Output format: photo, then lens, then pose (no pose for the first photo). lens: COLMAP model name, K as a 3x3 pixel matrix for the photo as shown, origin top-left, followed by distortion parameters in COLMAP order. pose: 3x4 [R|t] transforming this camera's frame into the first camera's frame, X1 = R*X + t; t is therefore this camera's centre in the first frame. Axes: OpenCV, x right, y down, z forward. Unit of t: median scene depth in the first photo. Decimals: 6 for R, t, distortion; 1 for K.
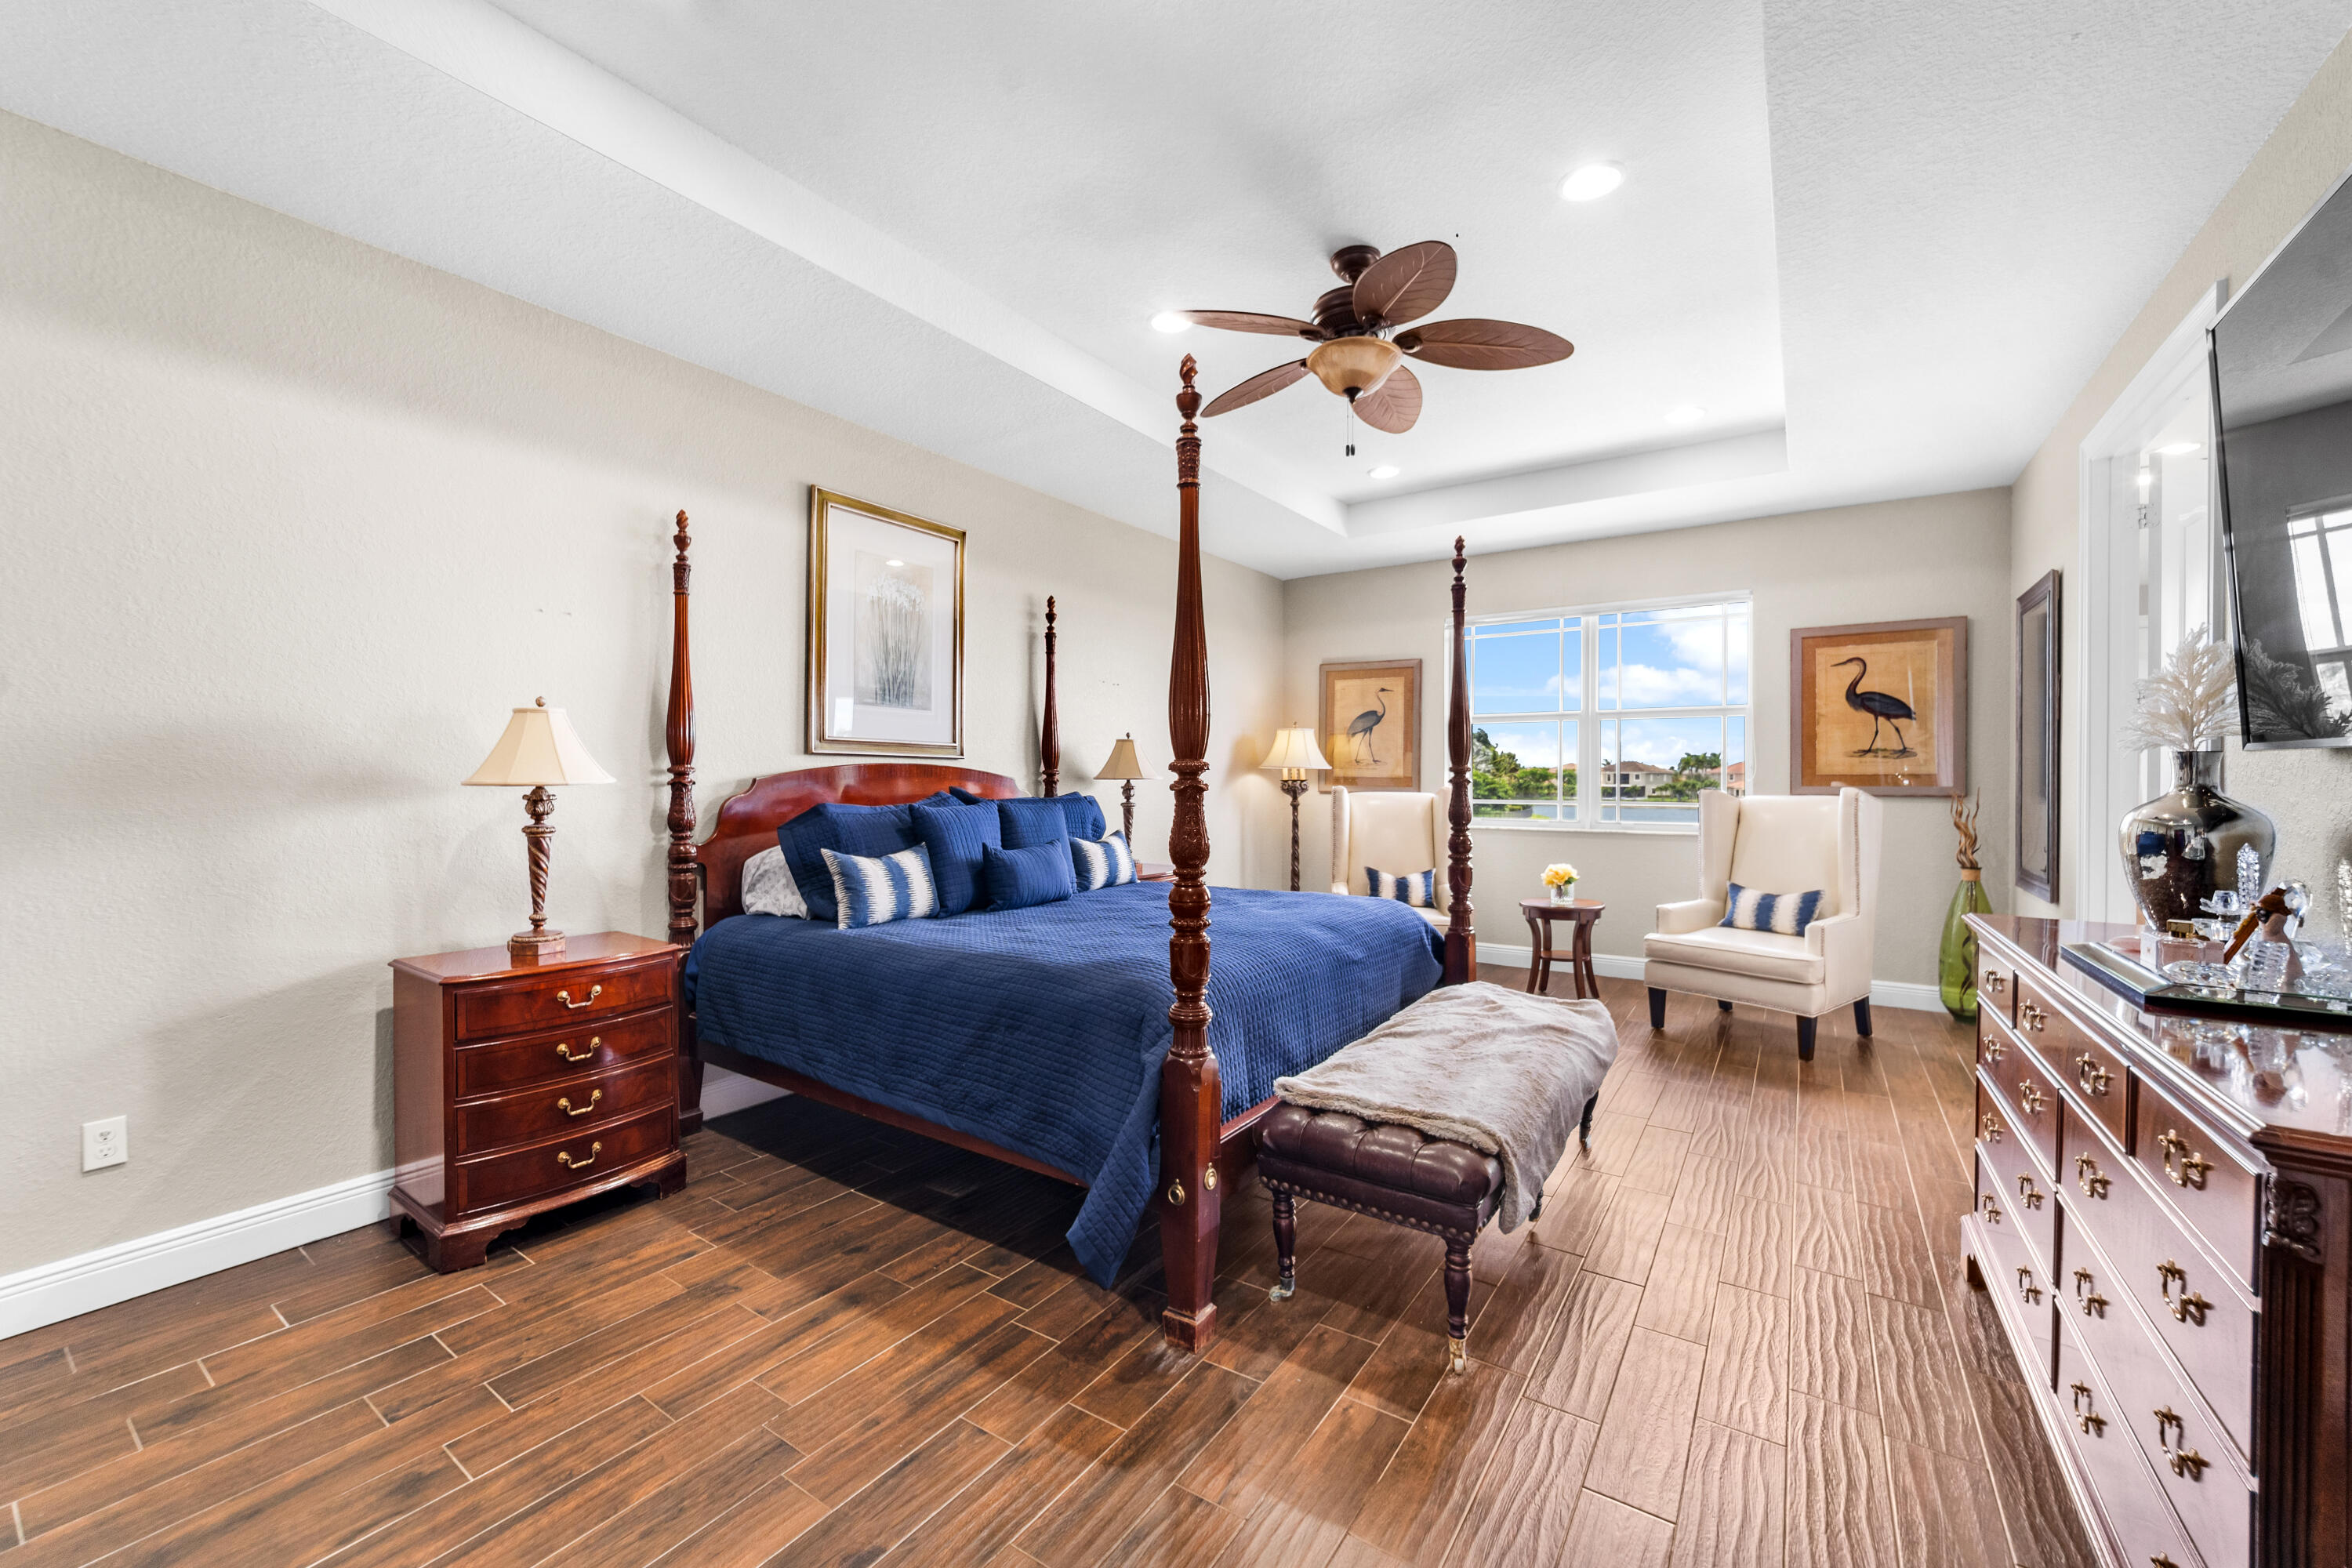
lens RADIAL K [[907.4, 0, 1181.2], [0, 907.4, 773.2], [0, 0, 1]] dist [-0.020855, 0.009995]
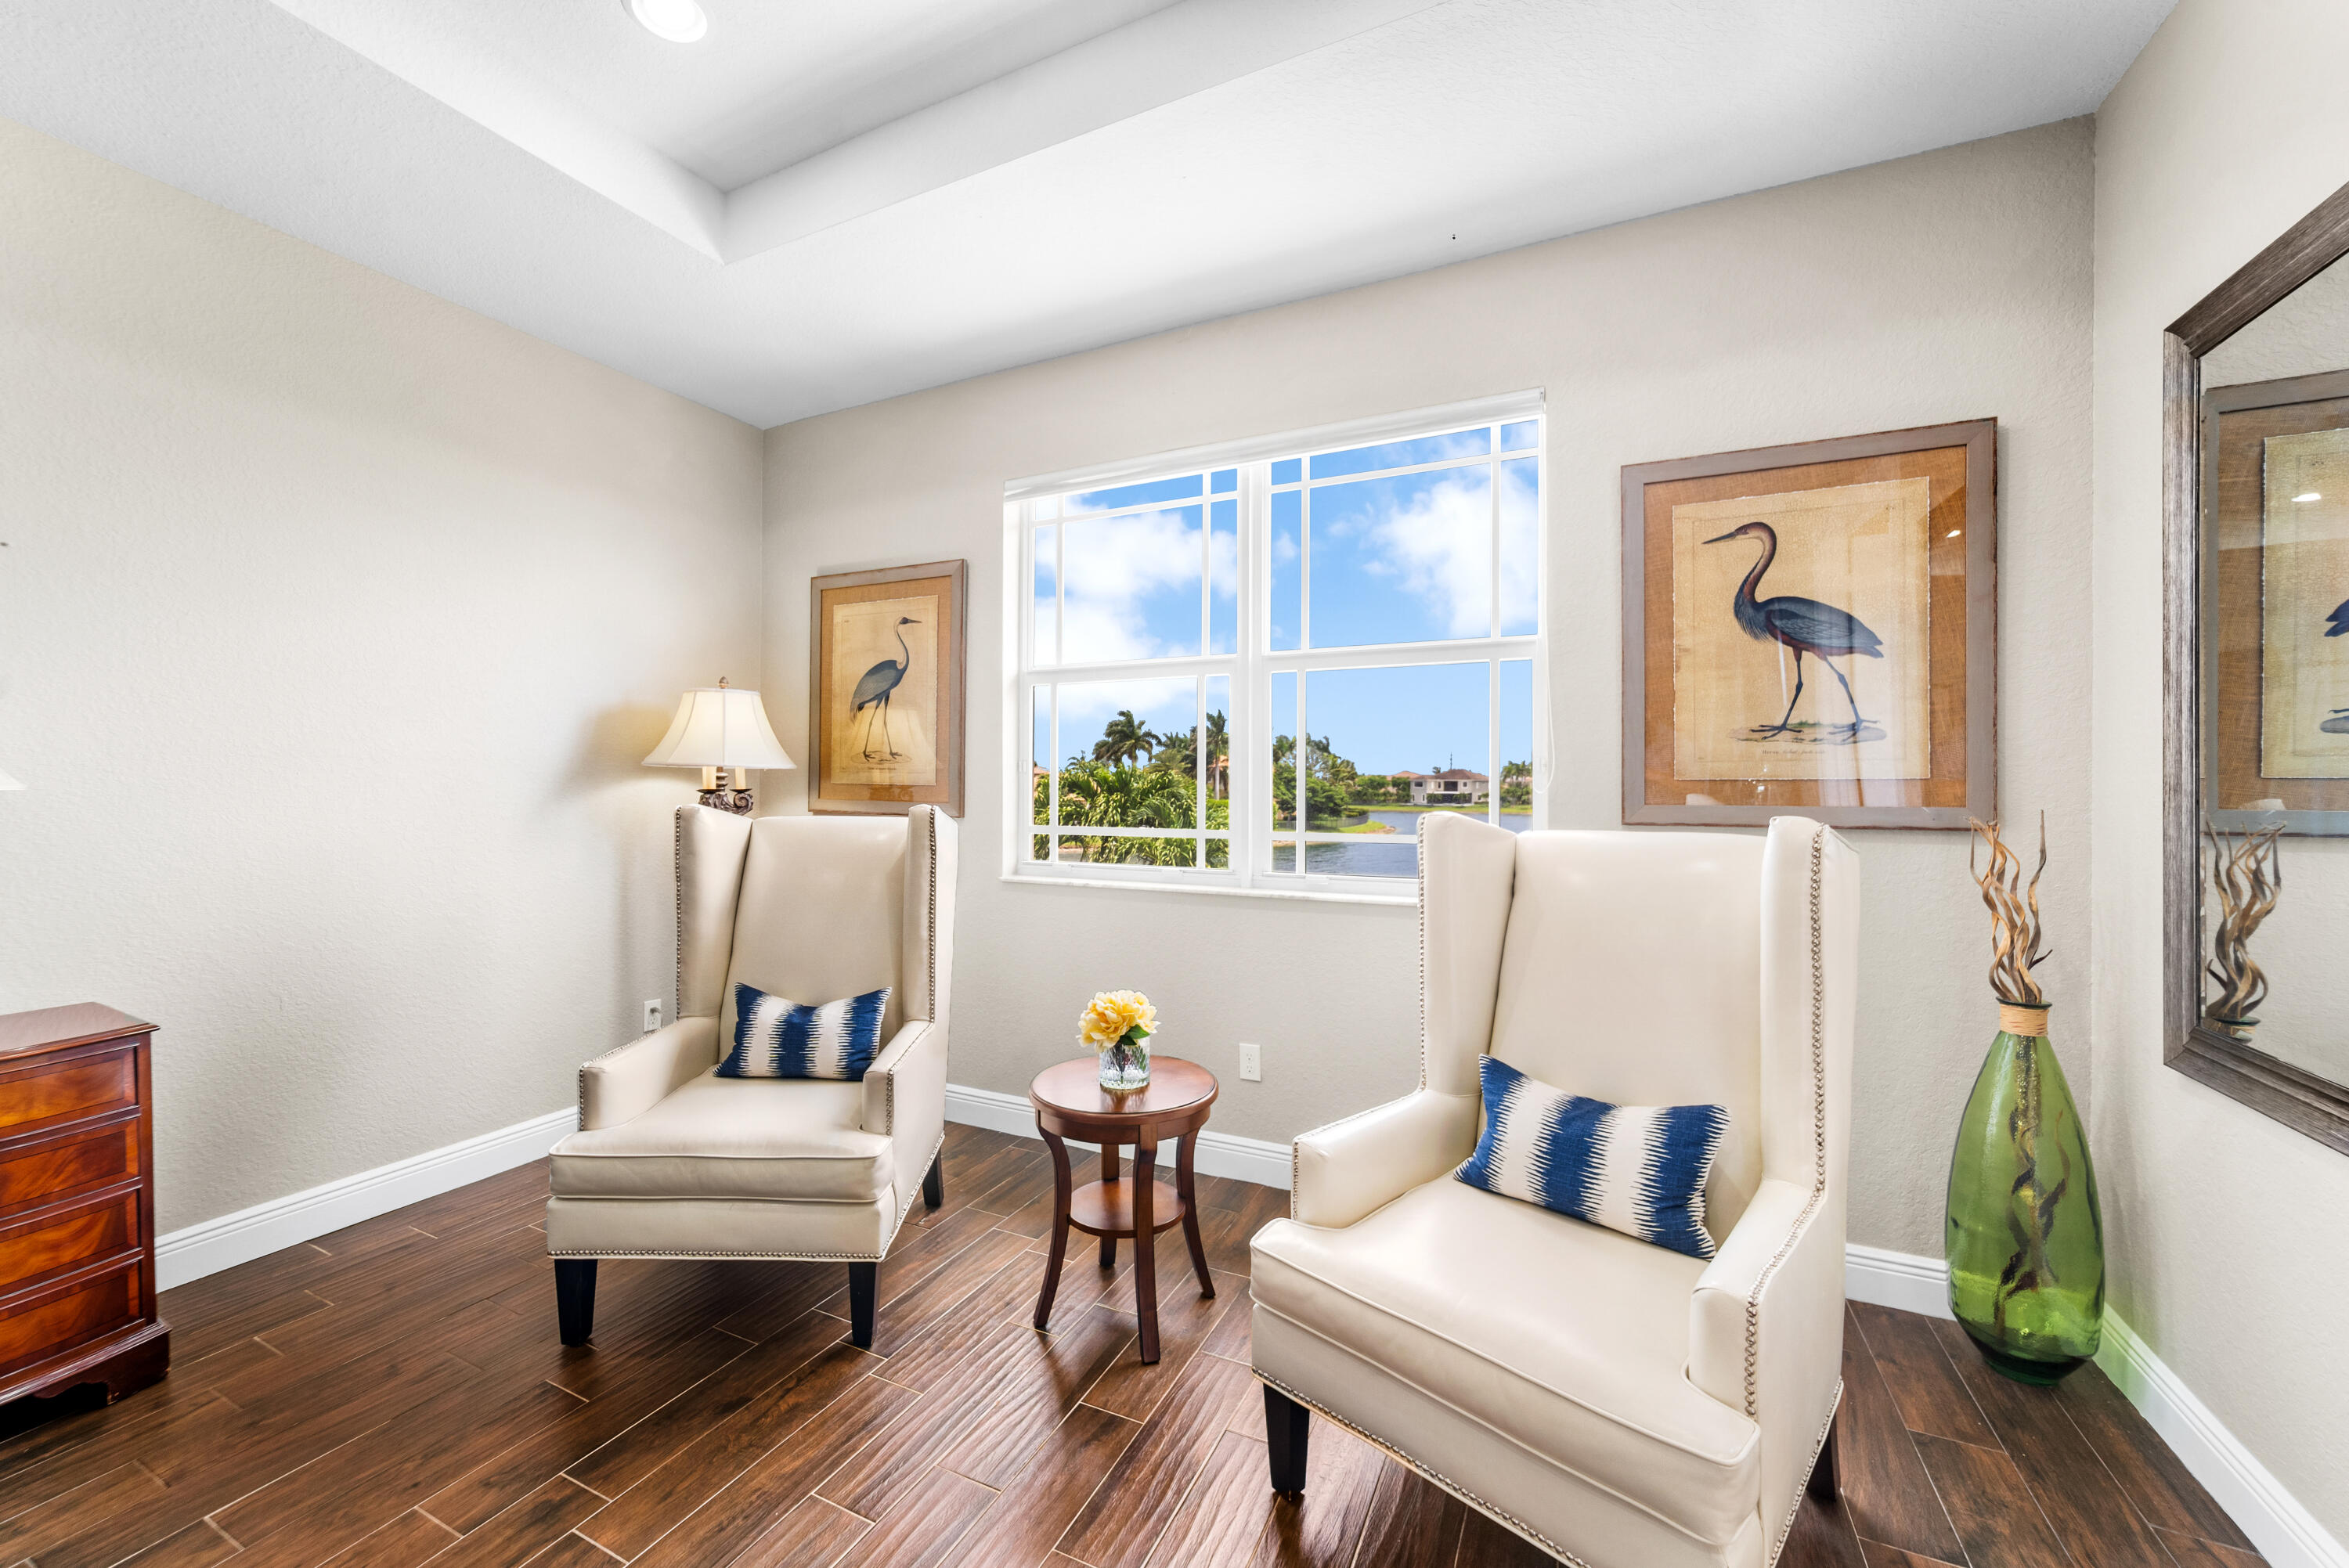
lens RADIAL K [[906.1, 0, 1179.7], [0, 906.1, 773.2], [0, 0, 1]] dist [-0.020855, 0.009995]
pose [[0.987132, 0.001677, 0.159899, 0.473263], [-0.000335, 0.999964, -0.008420, 0.002412], [-0.159907, 0.008259, 0.987098, 0.725172]]
